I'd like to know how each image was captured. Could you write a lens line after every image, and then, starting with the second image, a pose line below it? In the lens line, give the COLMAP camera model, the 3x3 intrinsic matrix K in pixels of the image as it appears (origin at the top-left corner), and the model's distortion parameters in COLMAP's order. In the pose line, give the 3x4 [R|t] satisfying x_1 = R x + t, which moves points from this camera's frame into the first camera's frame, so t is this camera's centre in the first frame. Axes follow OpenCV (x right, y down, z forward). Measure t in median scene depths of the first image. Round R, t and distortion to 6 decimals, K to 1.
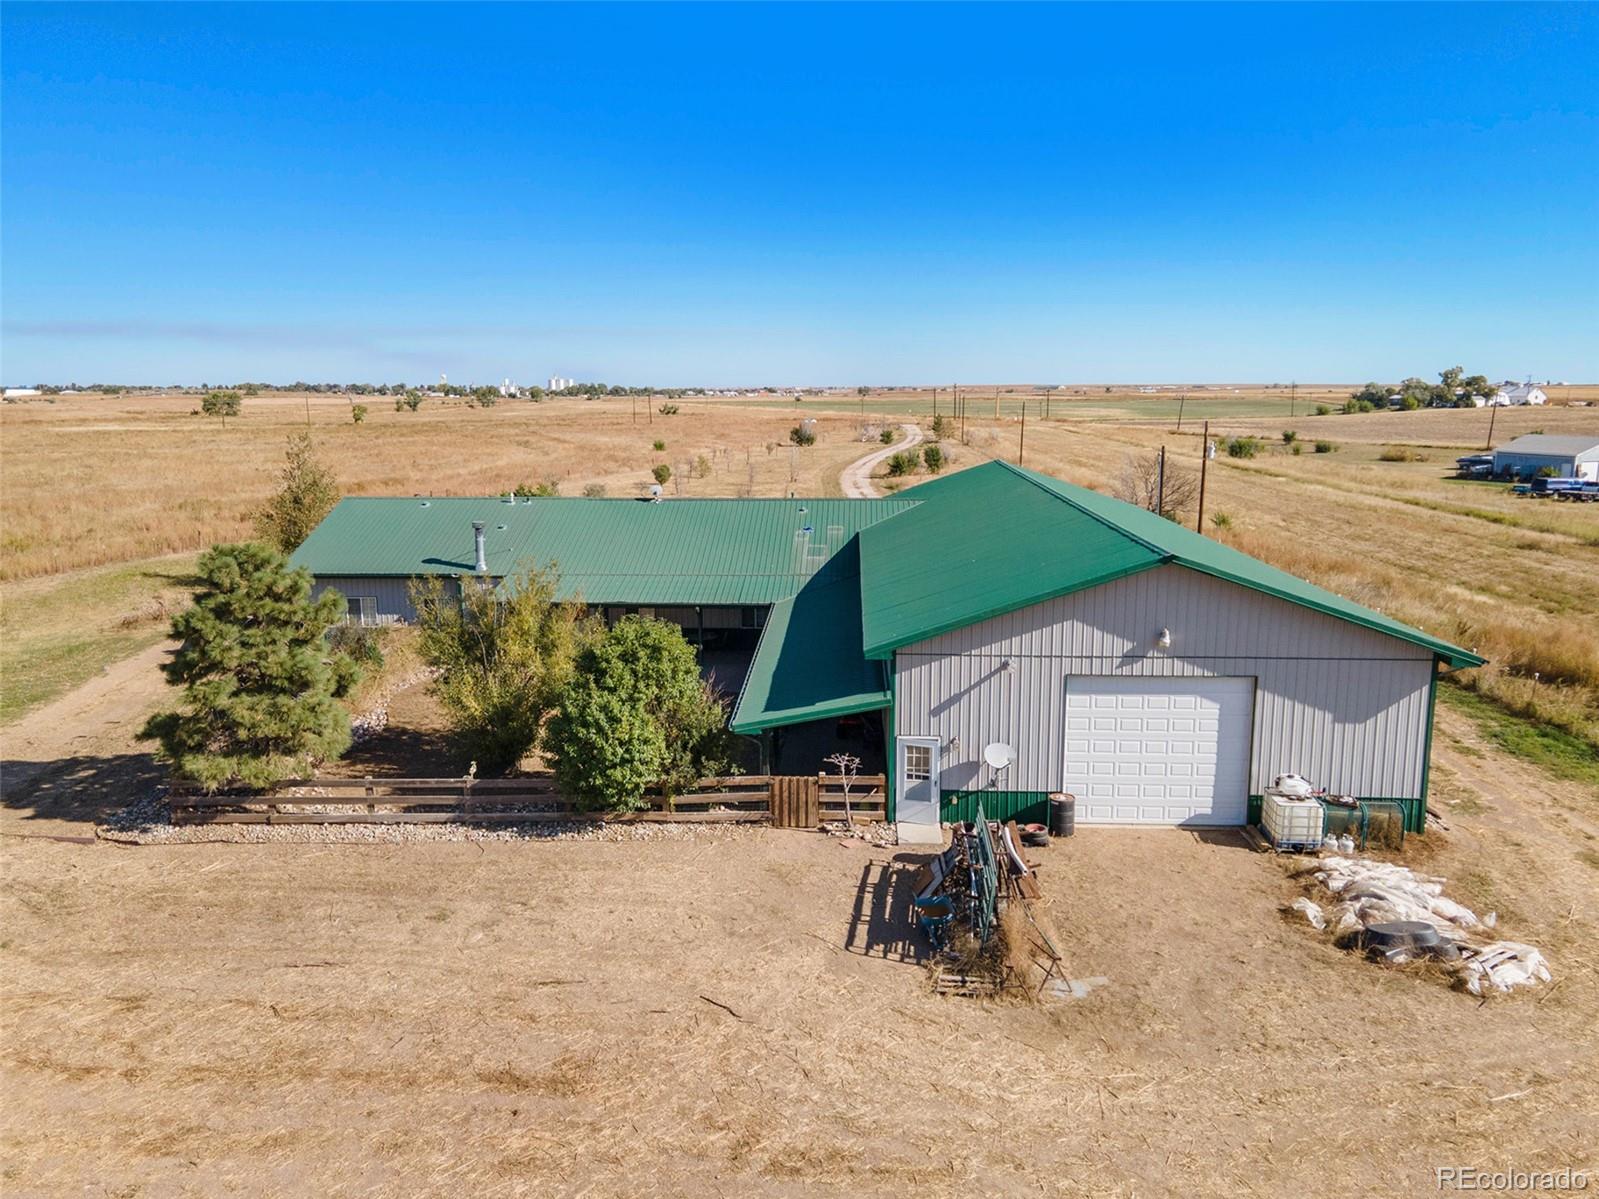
lens RADIAL K [[1187.8, 0, 799.5], [0, 1187.8, 599.5], [0, 0, 1]] dist [0.039491, 0.000149]
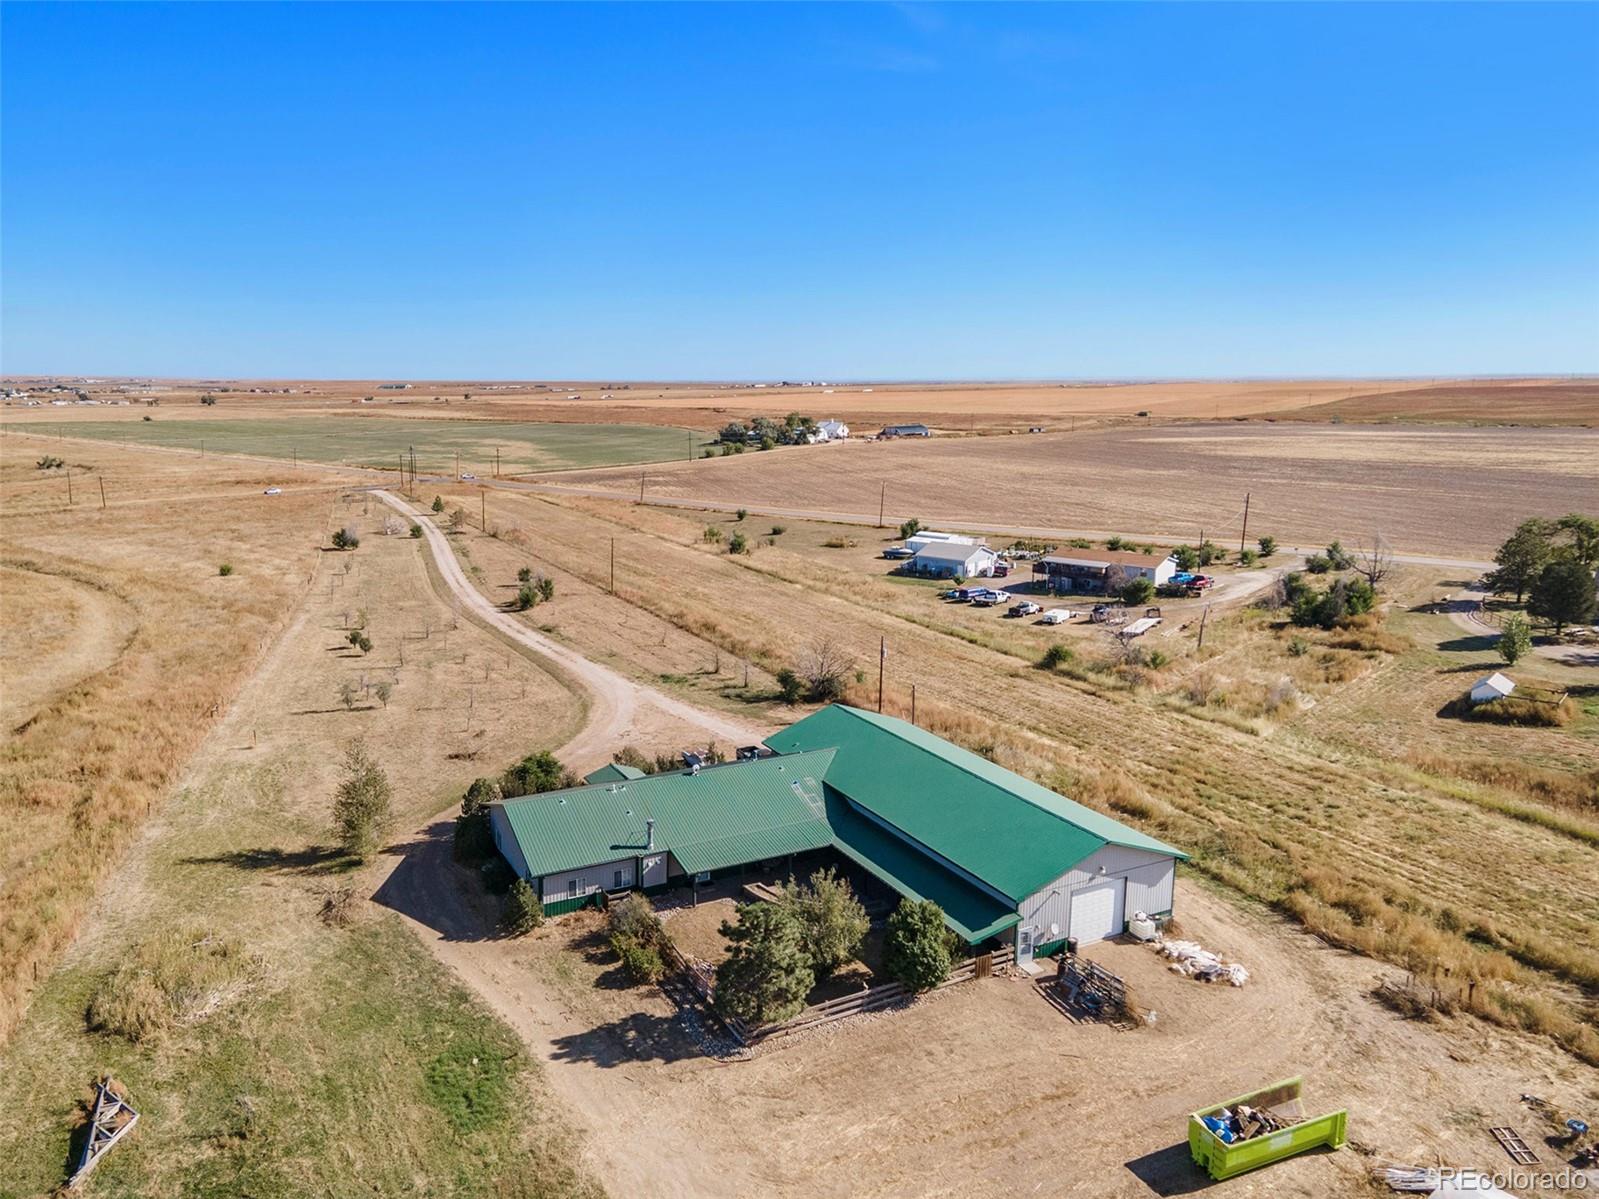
lens RADIAL K [[1187.8, 0, 799.5], [0, 1187.8, 599.5], [0, 0, 1]] dist [0.039491, 0.000149]
pose [[0.856339, -0.082725, 0.509745, -1.470438], [0.076634, 0.996514, 0.032980, -0.662964], [-0.510696, 0.010821, 0.859693, -0.856073]]
